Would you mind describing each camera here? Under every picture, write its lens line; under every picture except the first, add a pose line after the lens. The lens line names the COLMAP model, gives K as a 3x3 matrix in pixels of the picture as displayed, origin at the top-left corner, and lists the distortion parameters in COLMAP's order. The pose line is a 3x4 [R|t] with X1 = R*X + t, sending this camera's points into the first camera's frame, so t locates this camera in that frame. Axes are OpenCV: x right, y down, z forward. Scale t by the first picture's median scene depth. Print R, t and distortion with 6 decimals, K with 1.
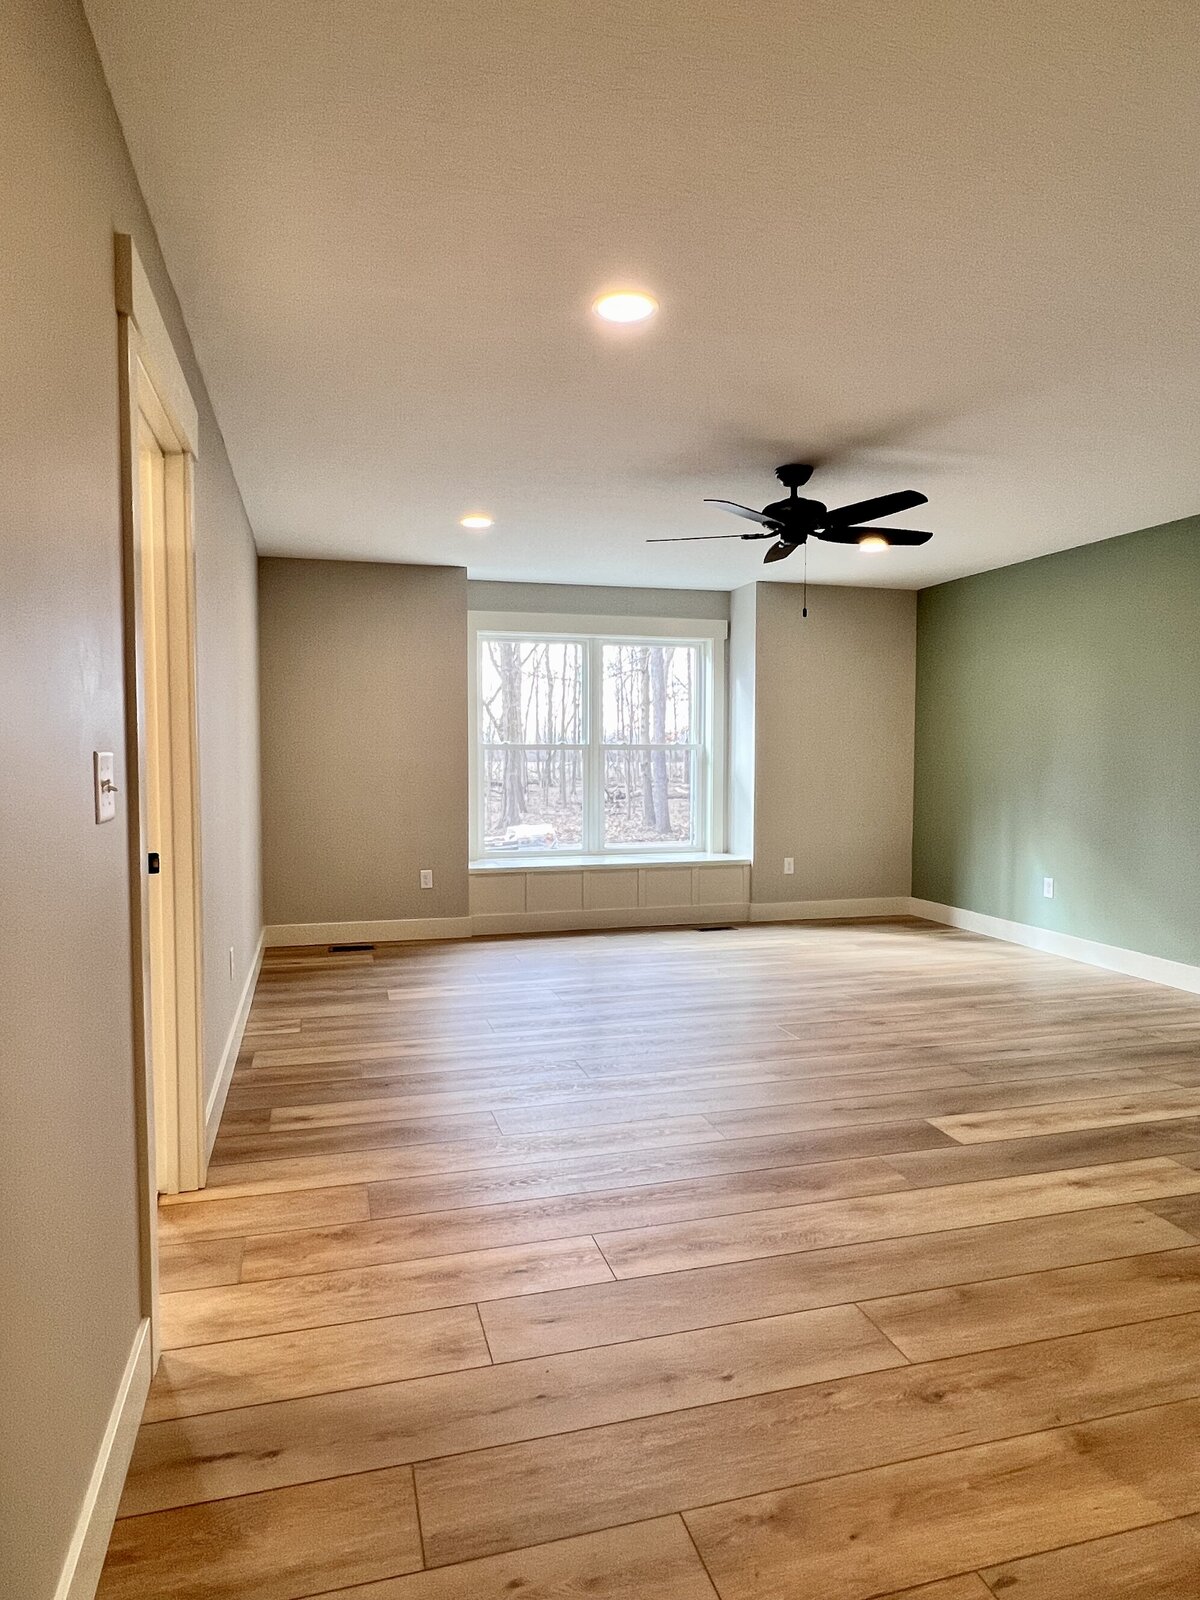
lens RADIAL K [[983.3, 0, 600.0], [0, 983.3, 800.0], [0, 0, 1]] dist [-0.000549, 0.000617]
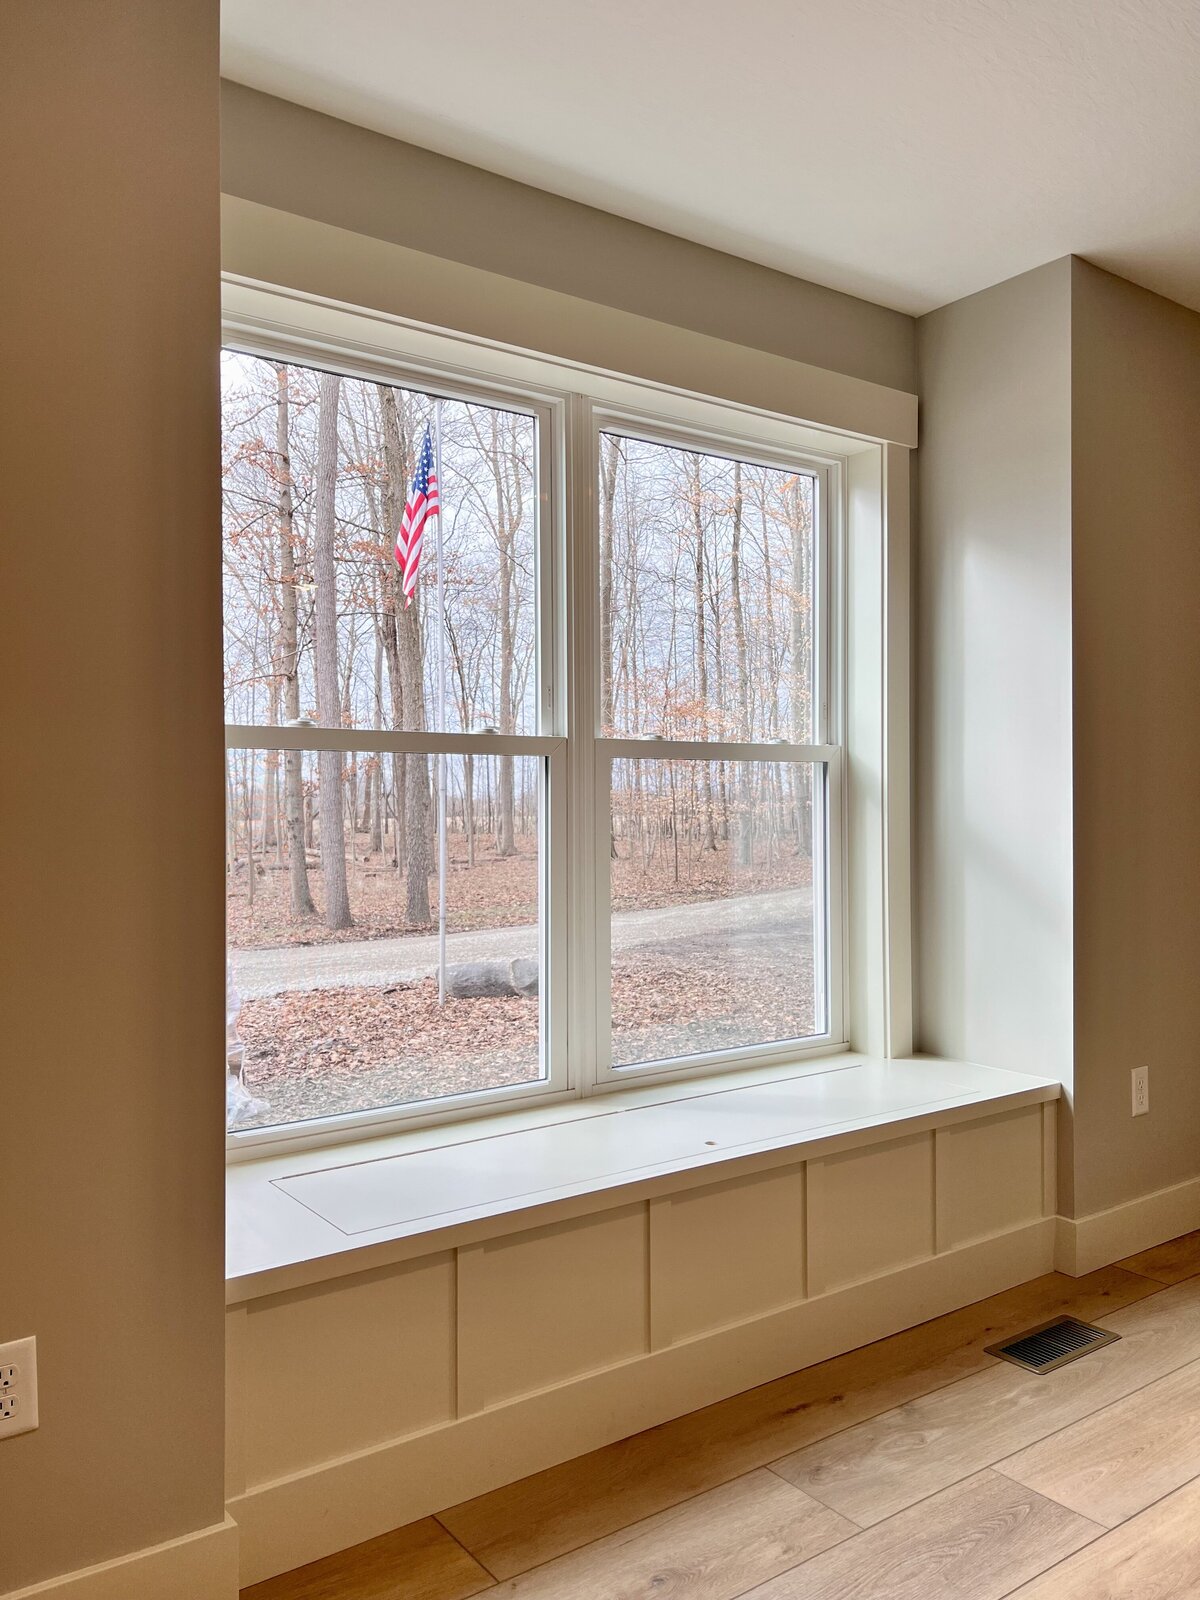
lens RADIAL K [[1201.1, 0, 600.0], [0, 1201.1, 800.0], [0, 0, 1]] dist [-0.002630, -0.003390]
pose [[0.938854, -0.003549, 0.344297, -0.128900], [0.022200, 0.998490, -0.050243, -0.017815], [-0.343599, 0.054814, 0.937515, 0.638713]]
